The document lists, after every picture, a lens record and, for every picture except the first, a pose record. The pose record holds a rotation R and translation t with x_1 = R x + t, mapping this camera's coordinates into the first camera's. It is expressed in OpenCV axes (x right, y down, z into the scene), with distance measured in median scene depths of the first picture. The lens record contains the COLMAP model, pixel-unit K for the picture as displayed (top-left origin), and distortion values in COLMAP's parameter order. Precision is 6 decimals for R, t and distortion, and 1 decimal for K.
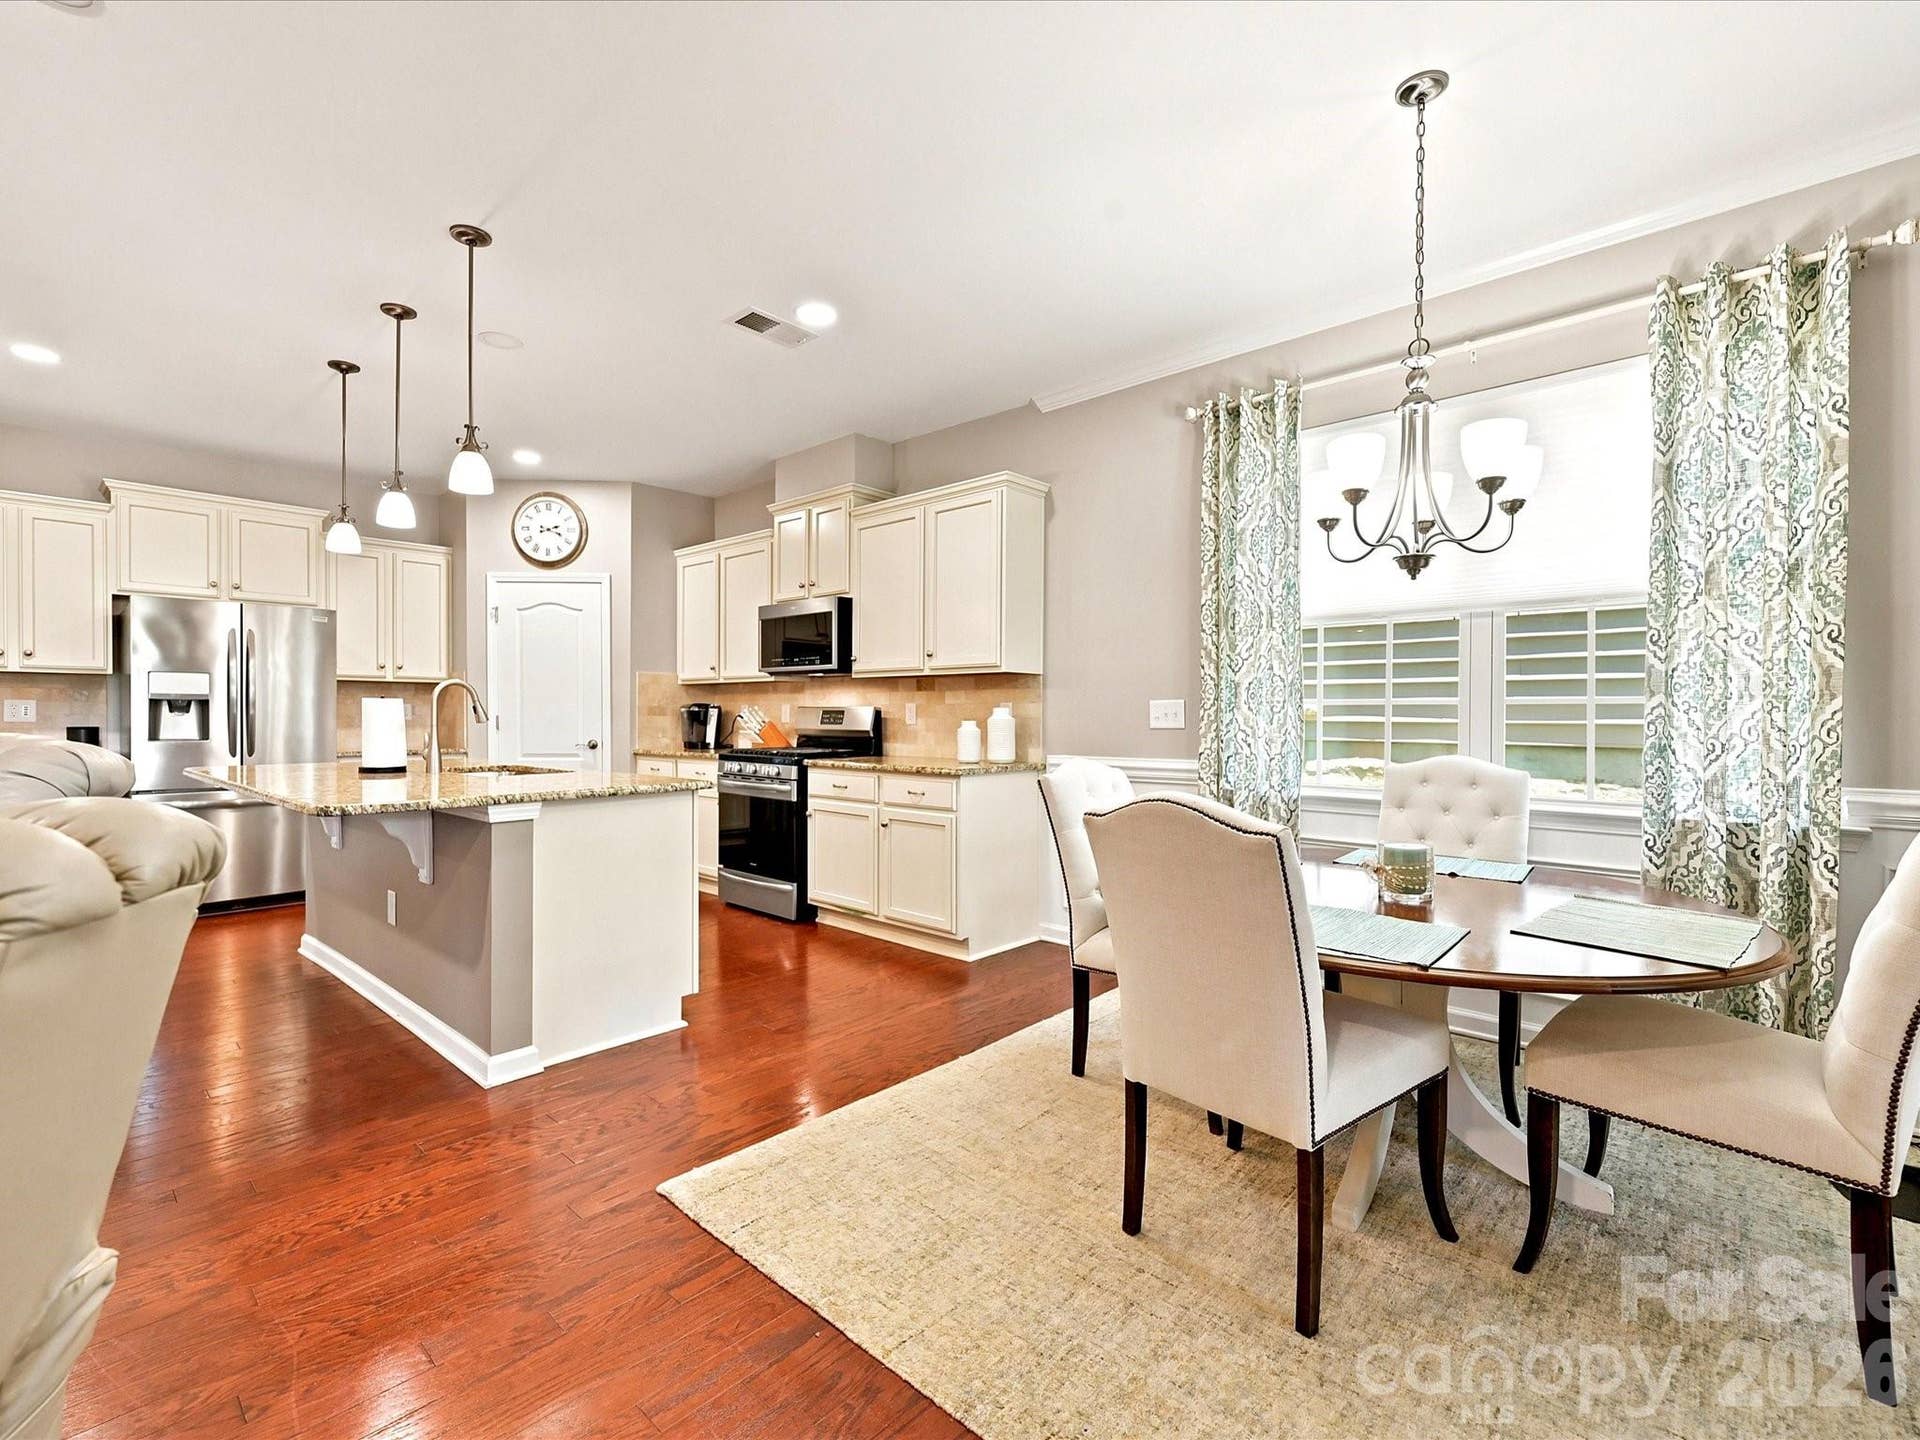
lens RADIAL K [[865.9, 0, 963.8], [0, 865.9, 726.3], [0, 0, 1]] dist [-0.008797, -0.000460]
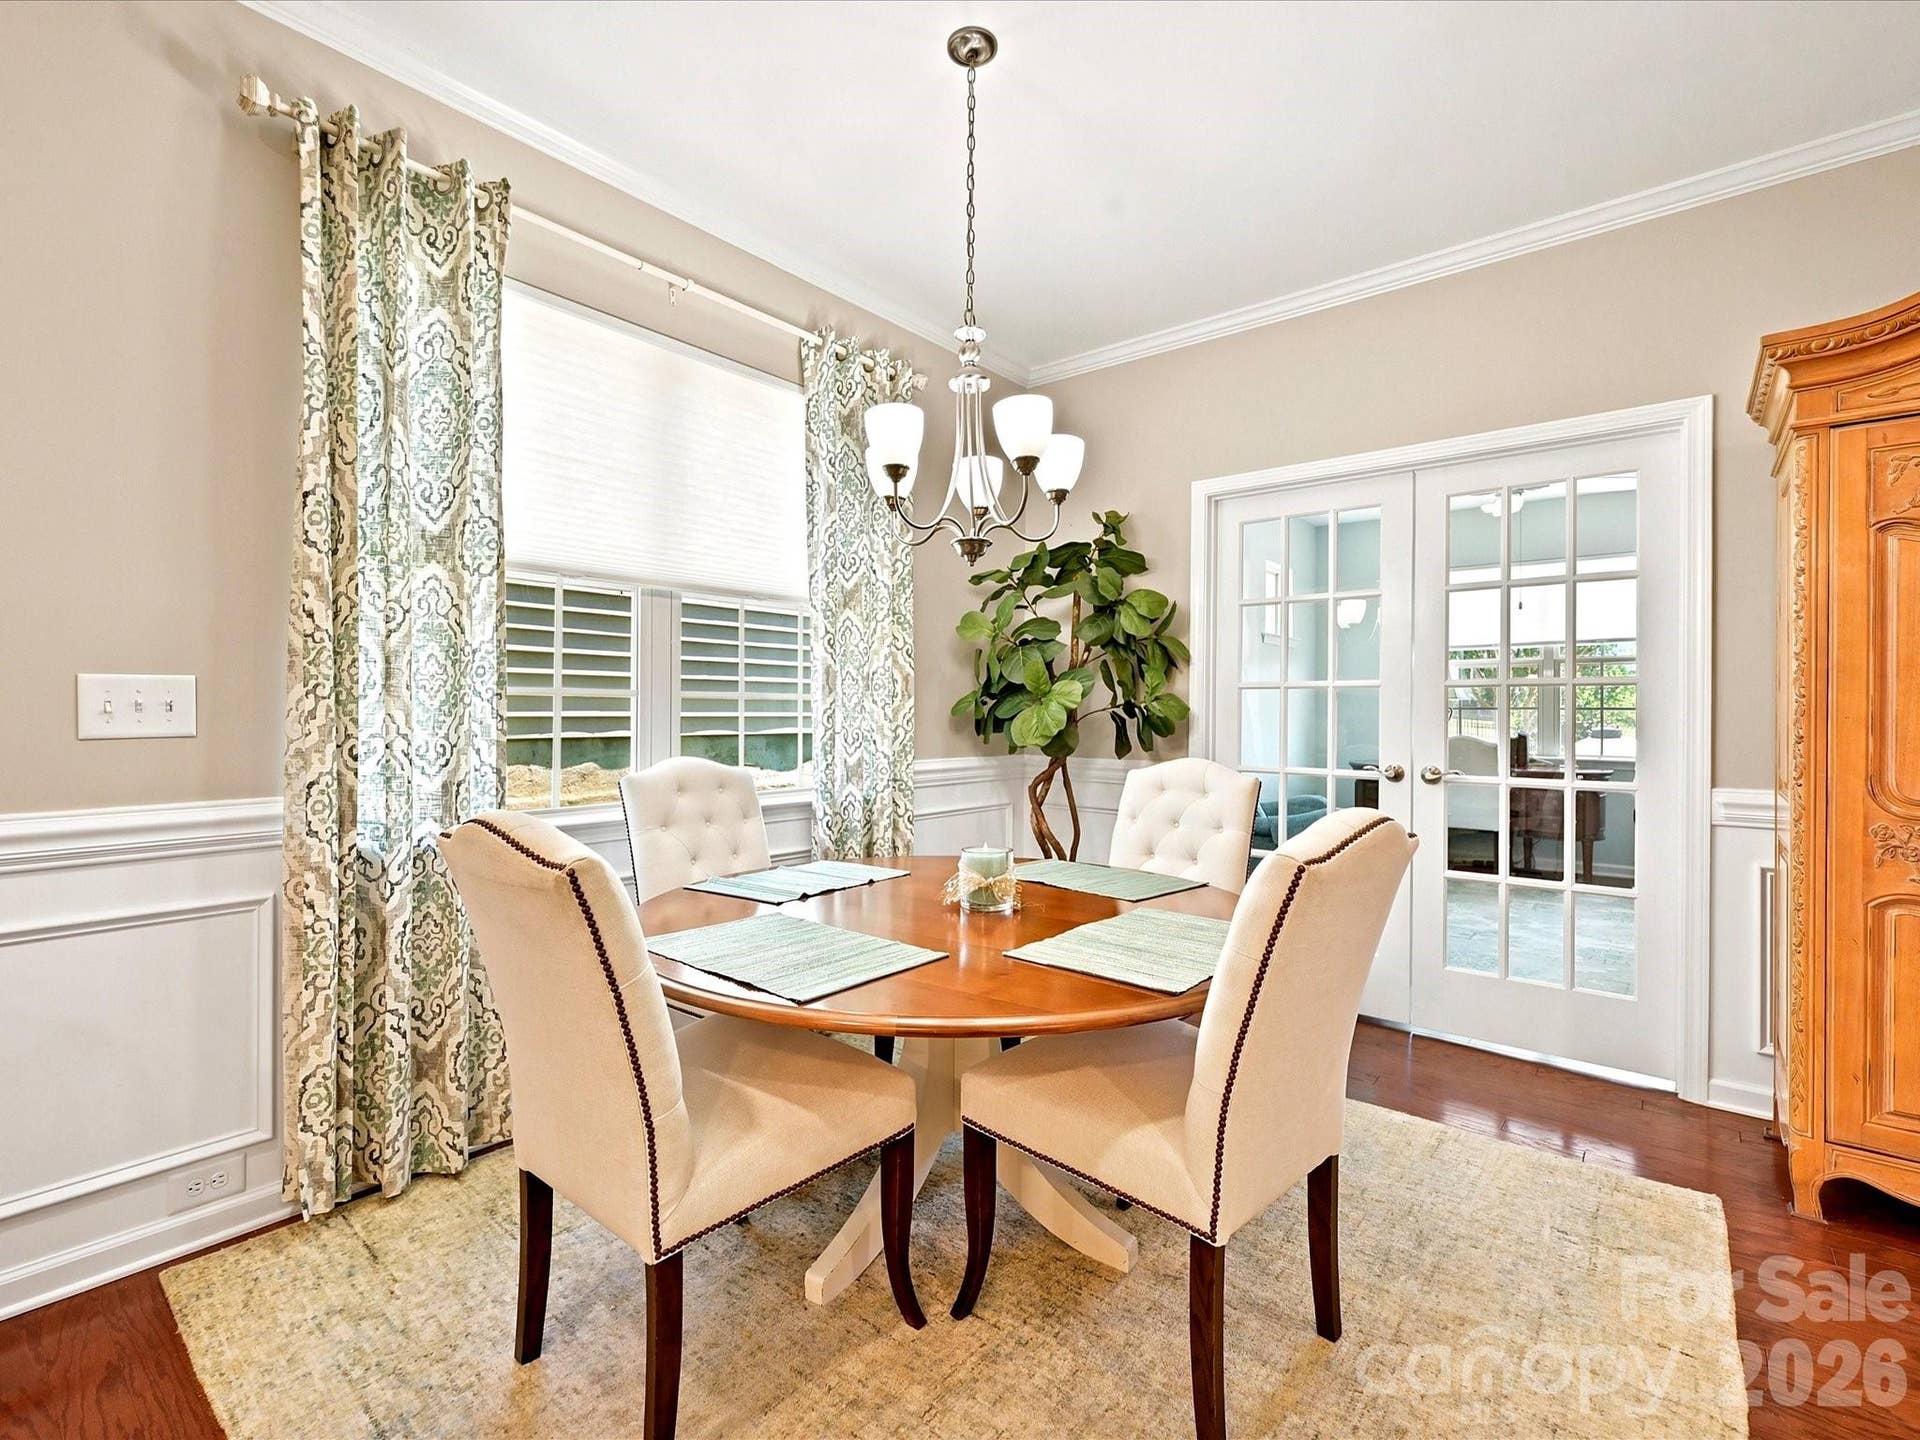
lens RADIAL K [[865.9, 0, 960.1], [0, 865.9, 709.9], [0, 0, 1]] dist [-0.008797, -0.000460]
pose [[-0.050231, 0.002453, 0.998735, -0.185608], [0.013547, 0.999907, -0.001775, -0.004518], [-0.998646, 0.013441, -0.050260, 0.485841]]
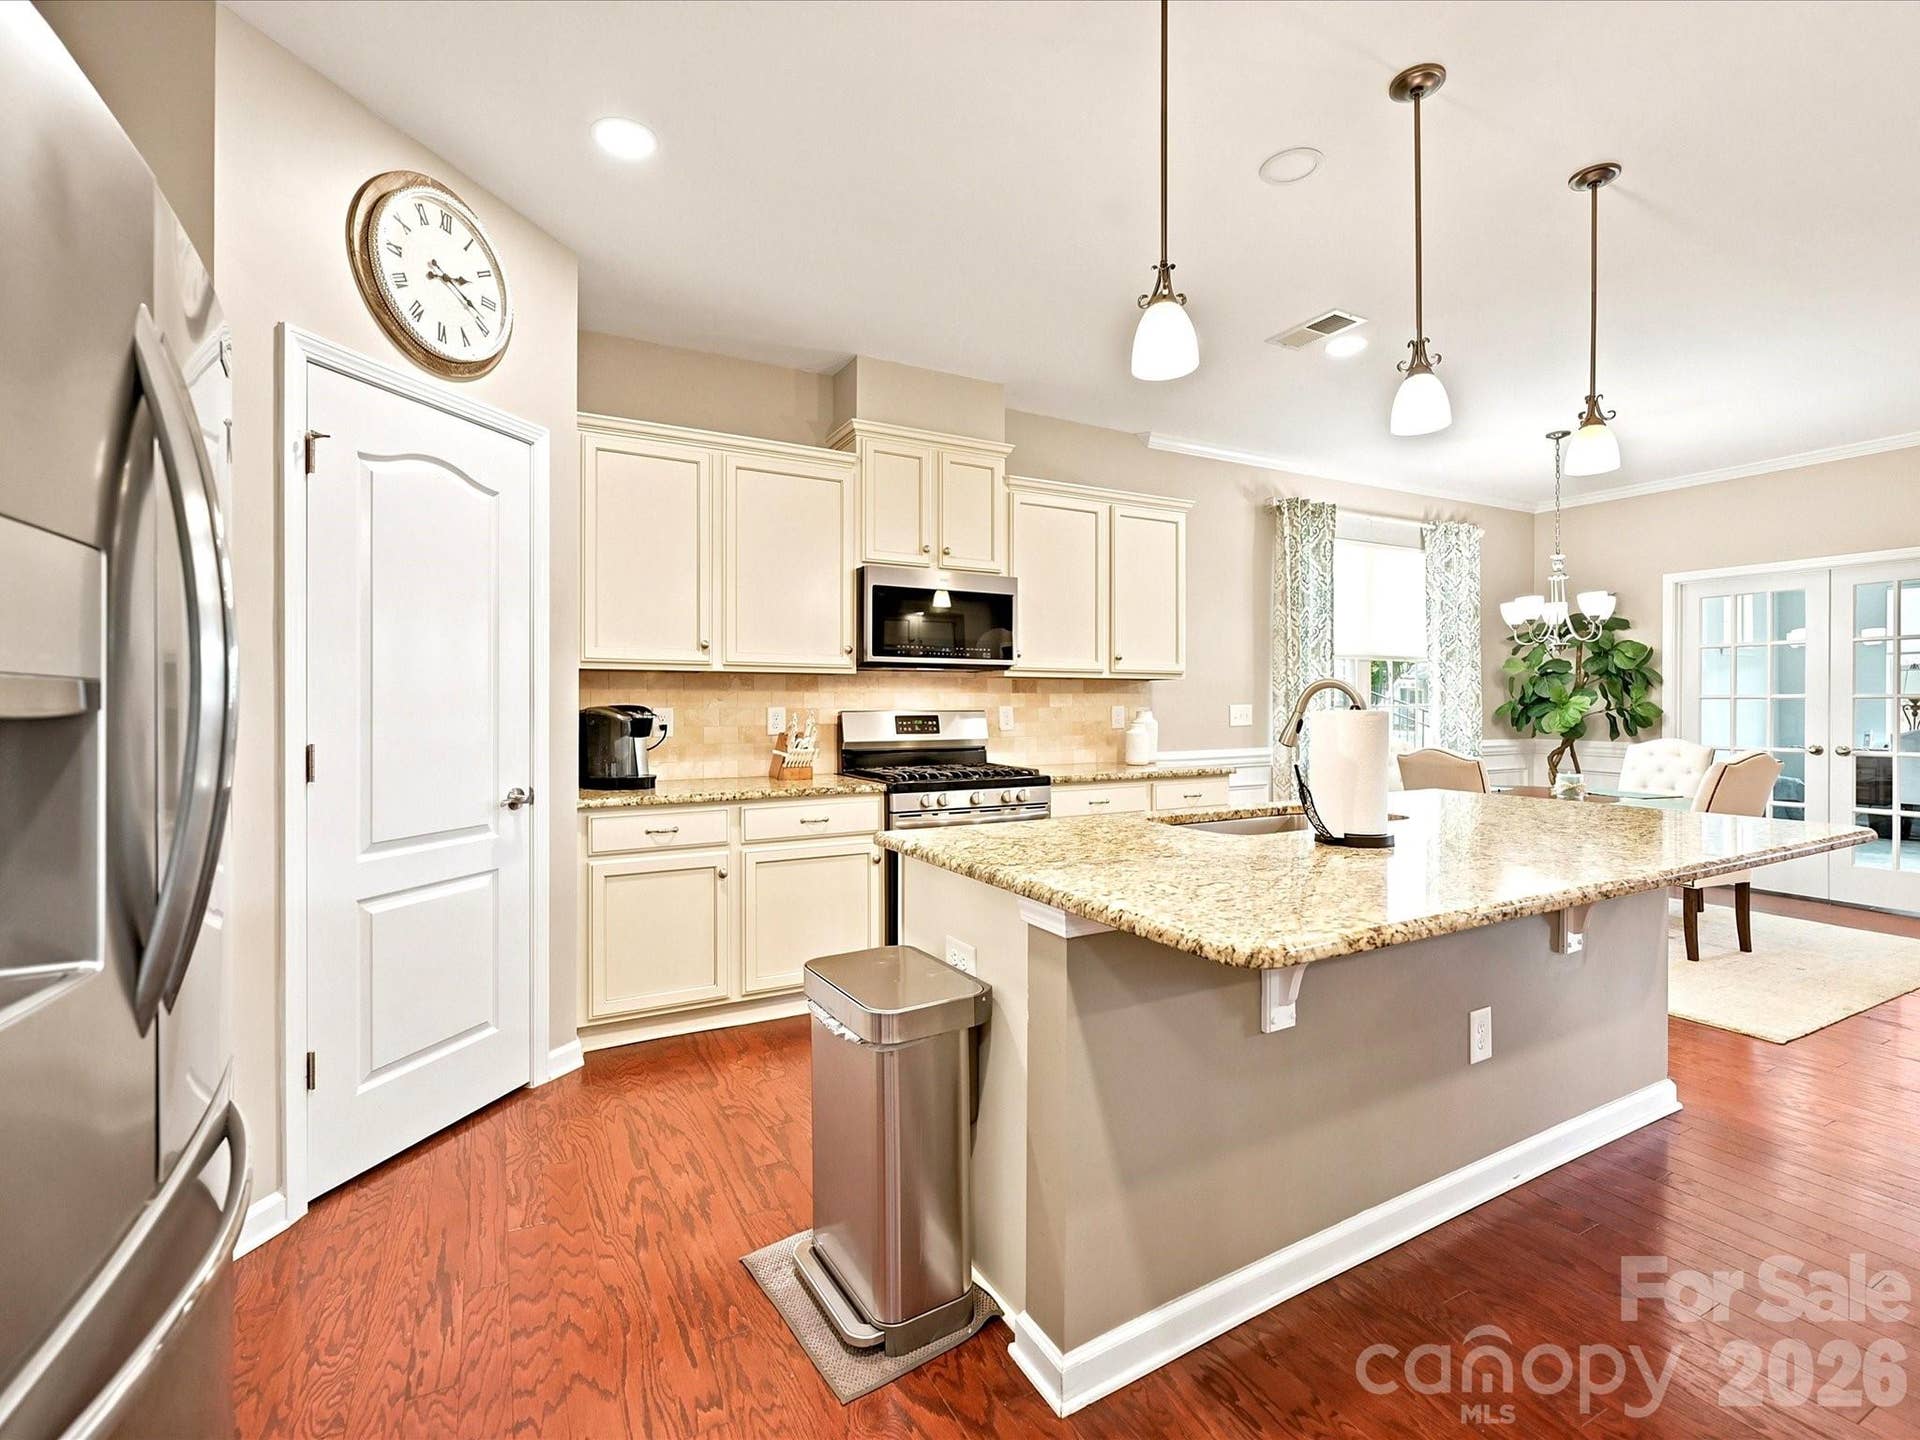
lens RADIAL K [[865.9, 0, 948.5], [0, 865.9, 706.1], [0, 0, 1]] dist [-0.008797, -0.000460]
pose [[0.344471, -0.000220, 0.938797, -0.946380], [0.020792, 0.999756, -0.007395, -0.022841], [-0.938567, 0.022067, 0.344391, 0.780814]]
